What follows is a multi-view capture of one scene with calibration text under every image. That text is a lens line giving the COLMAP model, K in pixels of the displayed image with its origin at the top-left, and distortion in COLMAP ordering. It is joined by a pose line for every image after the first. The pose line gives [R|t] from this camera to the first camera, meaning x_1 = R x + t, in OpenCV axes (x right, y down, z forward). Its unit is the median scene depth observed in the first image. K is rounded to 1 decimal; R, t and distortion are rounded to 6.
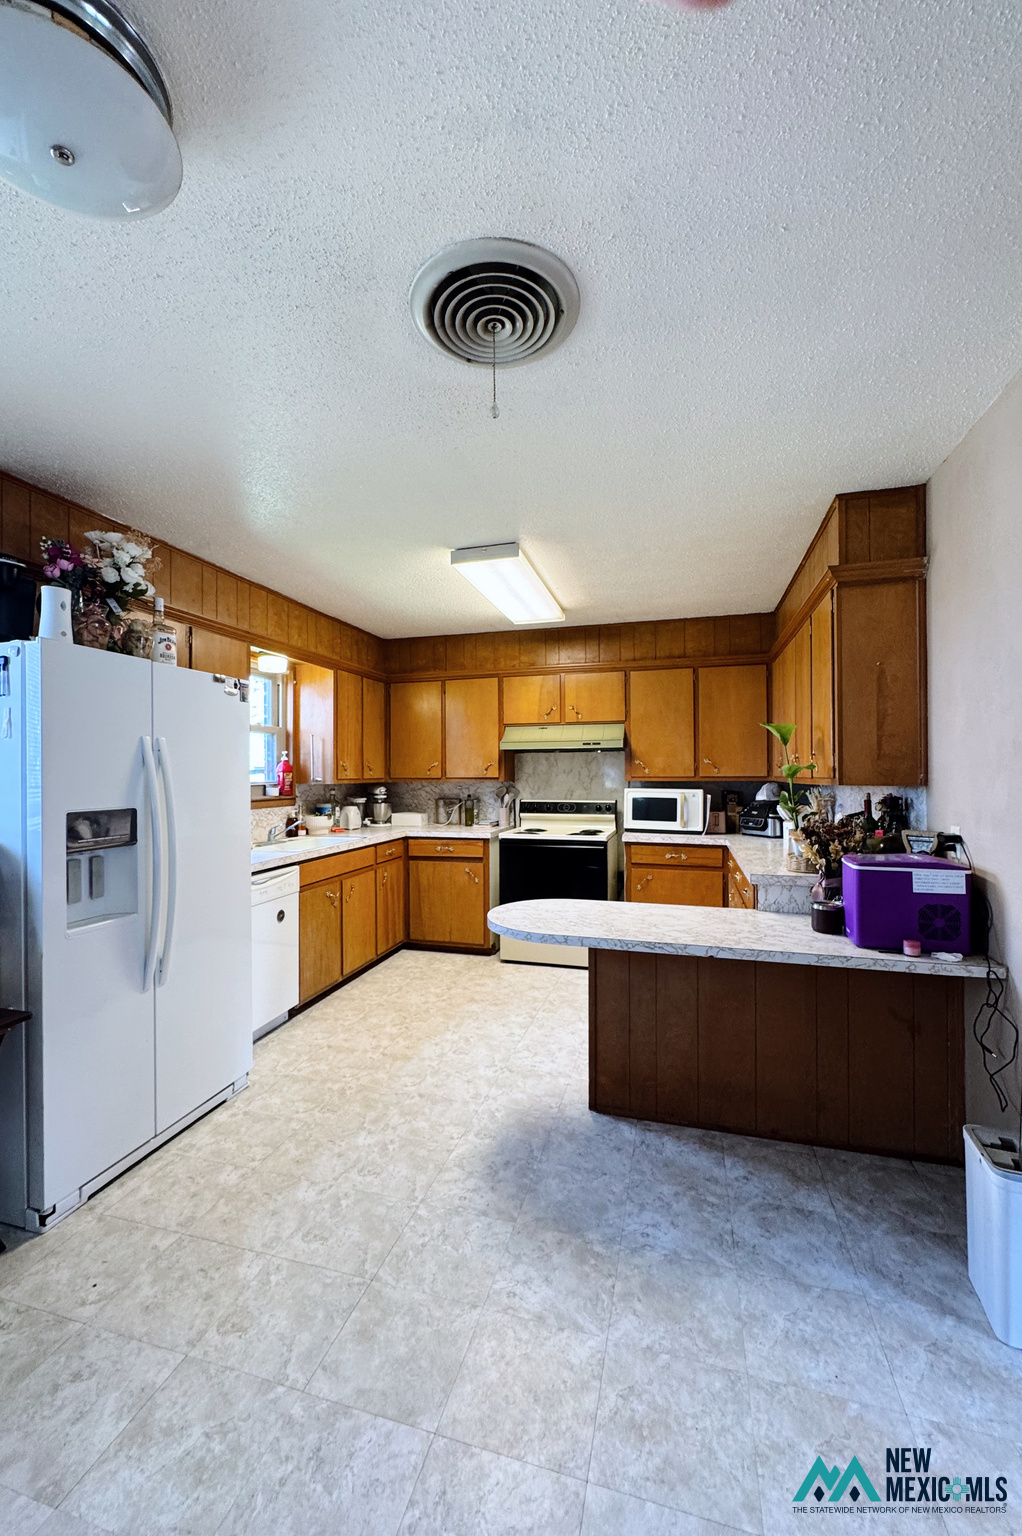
lens RADIAL K [[613.1, 0, 511.0], [0, 613.1, 768.0], [0, 0, 1]] dist [-0.003492, -0.000242]
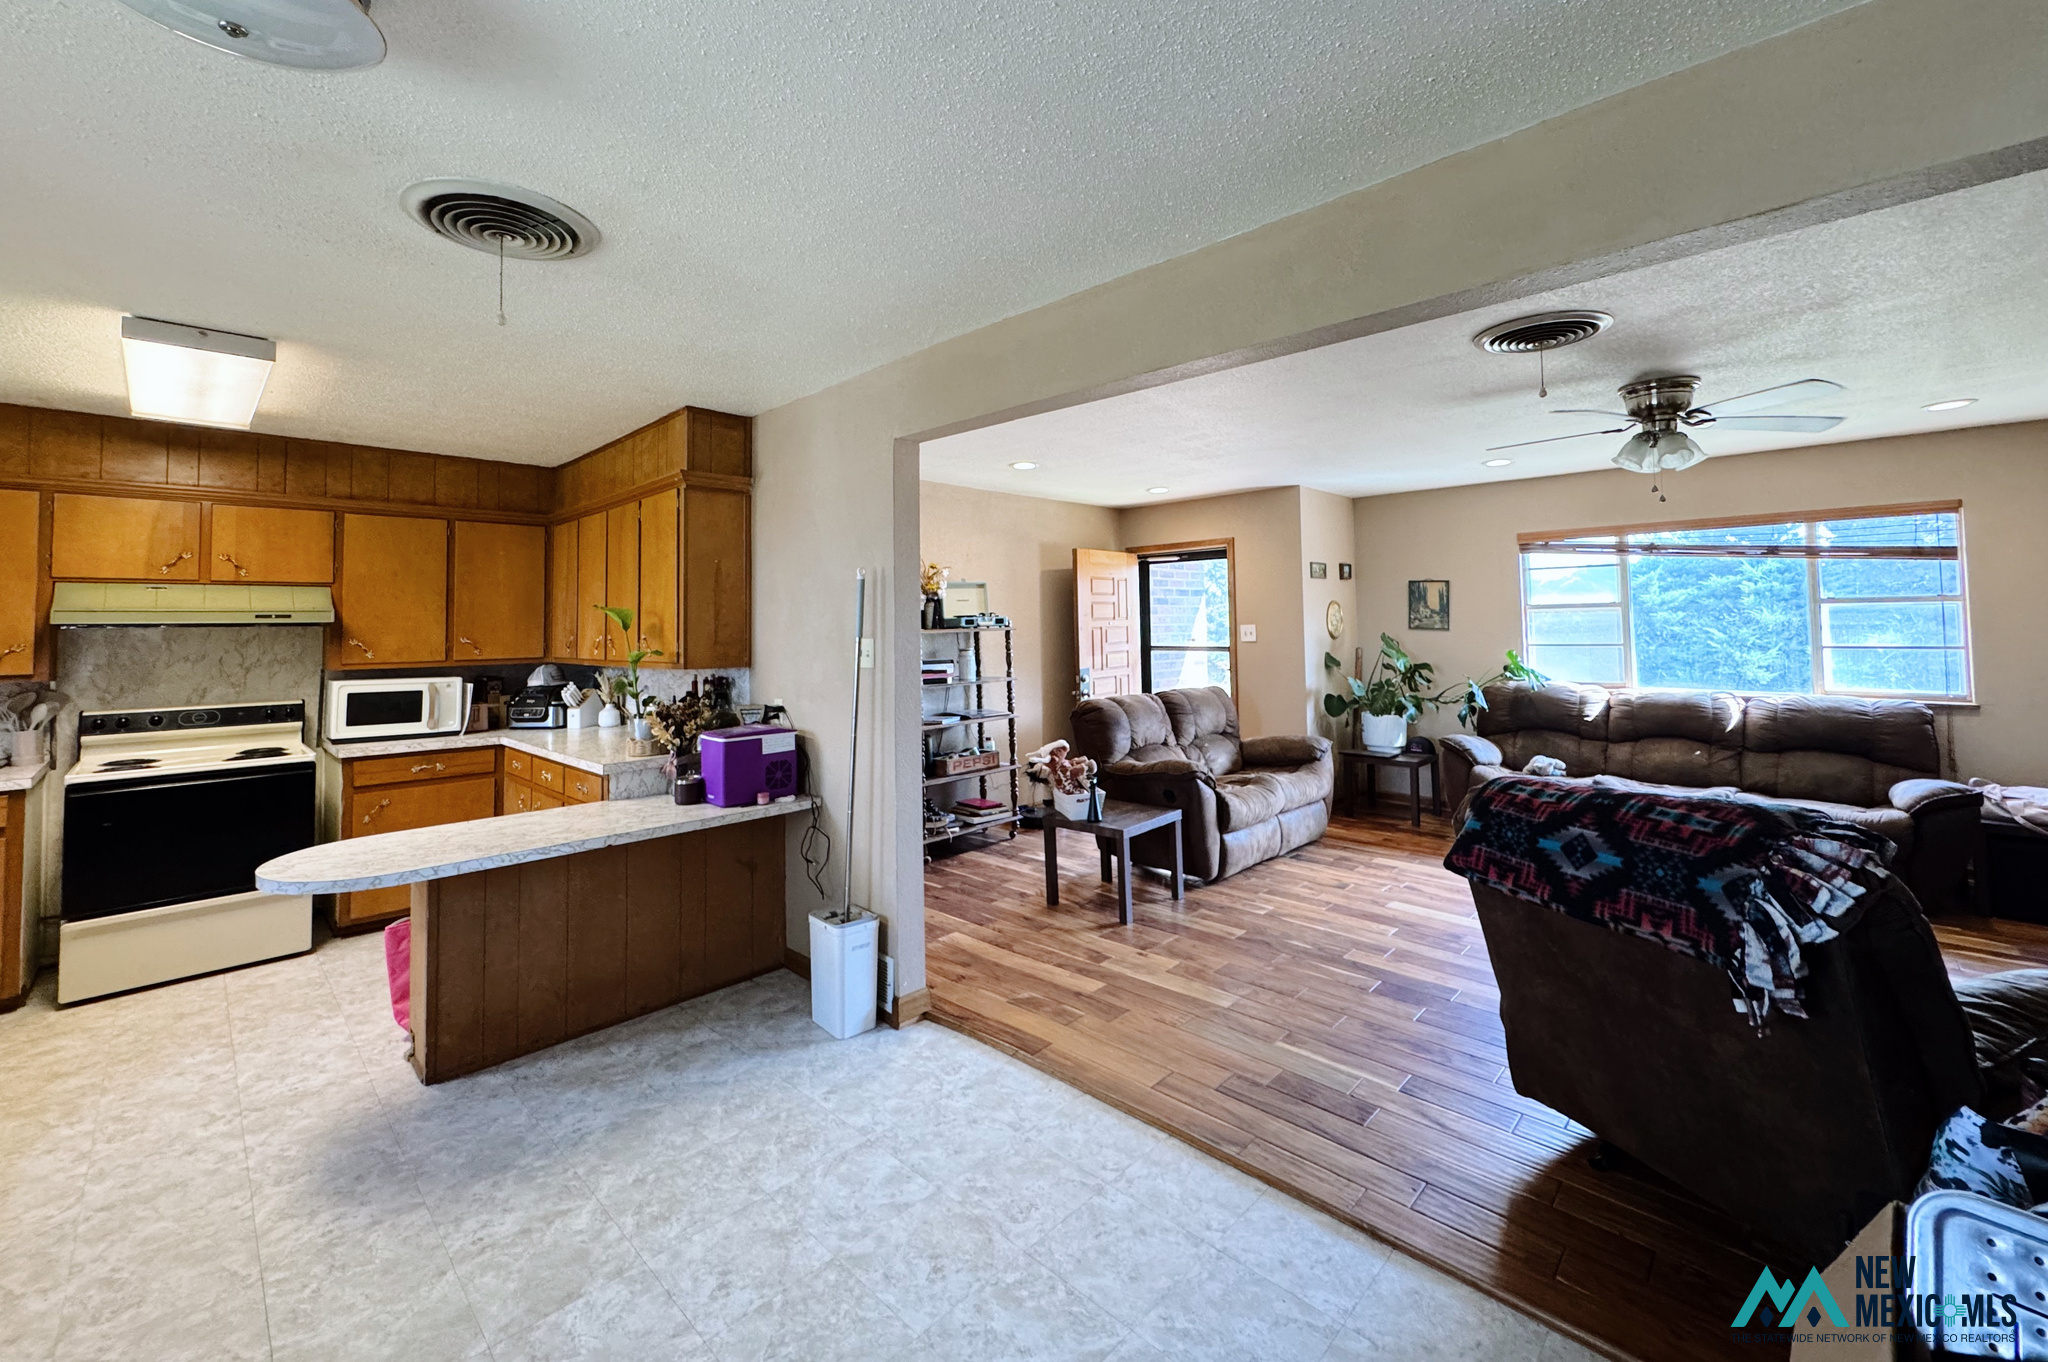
lens RADIAL K [[817.4, 0, 1017.5], [0, 817.4, 585.2], [0, 0, 1]] dist [-0.003492, -0.000242]
pose [[0.476815, 0.040126, 0.878087, -0.456132], [0.004774, 0.998825, -0.048236, -0.048025], [-0.878990, 0.027191, 0.476063, -0.214516]]
